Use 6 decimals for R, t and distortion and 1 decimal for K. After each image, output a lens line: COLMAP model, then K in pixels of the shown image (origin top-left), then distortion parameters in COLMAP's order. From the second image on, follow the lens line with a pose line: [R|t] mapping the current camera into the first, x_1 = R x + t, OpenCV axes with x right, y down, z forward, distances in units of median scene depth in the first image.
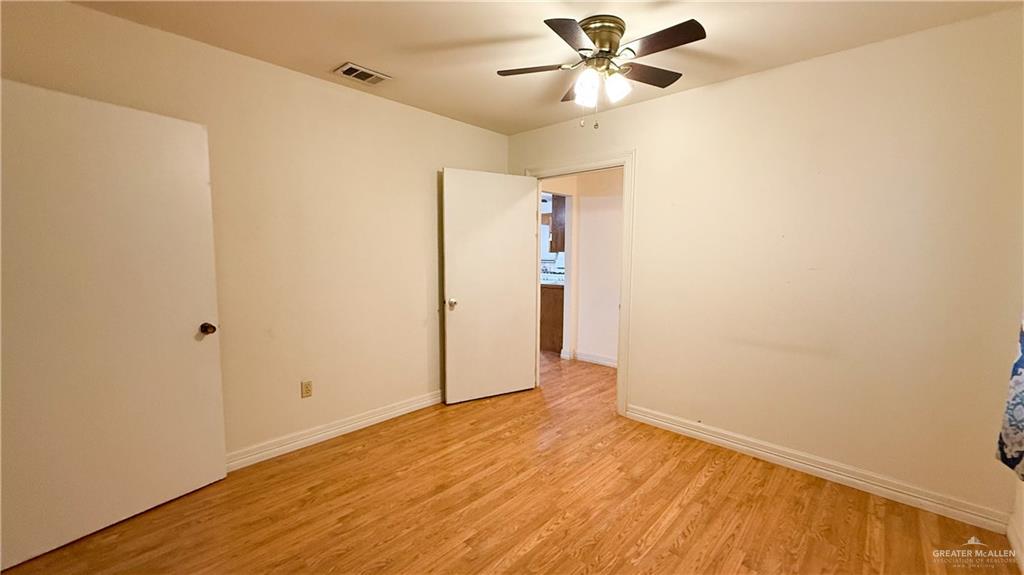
lens RADIAL K [[413.0, 0, 510.9], [0, 413.0, 287.0], [0, 0, 1]] dist [-0.001515, -0.000280]
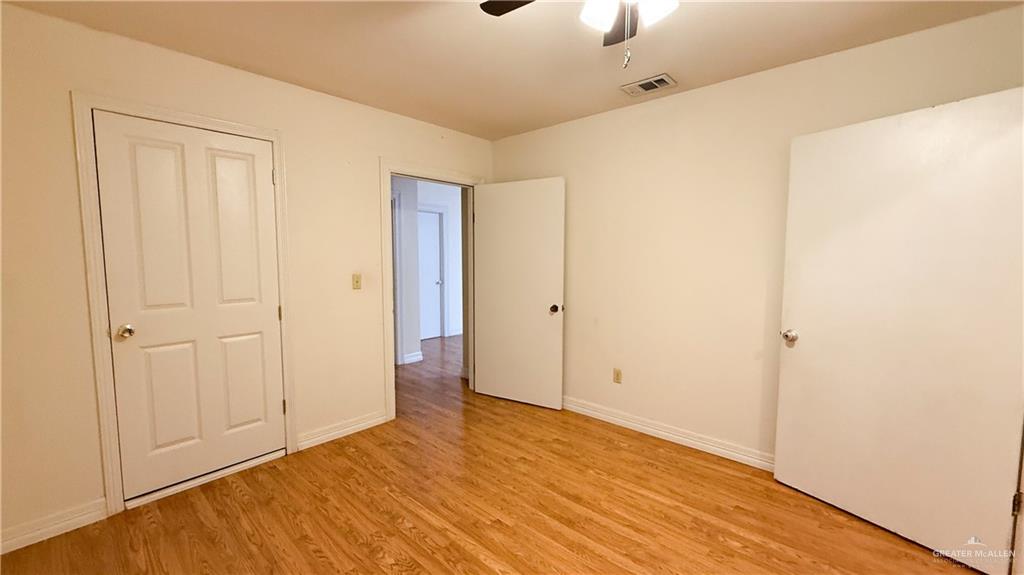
lens RADIAL K [[413.0, 0, 510.9], [0, 413.0, 287.0], [0, 0, 1]] dist [-0.001515, -0.000280]
pose [[0.001609, 0.075794, -0.997122, 0.703630], [-0.084750, 0.993546, 0.075385, -0.072268], [0.996401, 0.084384, 0.008022, 0.713775]]
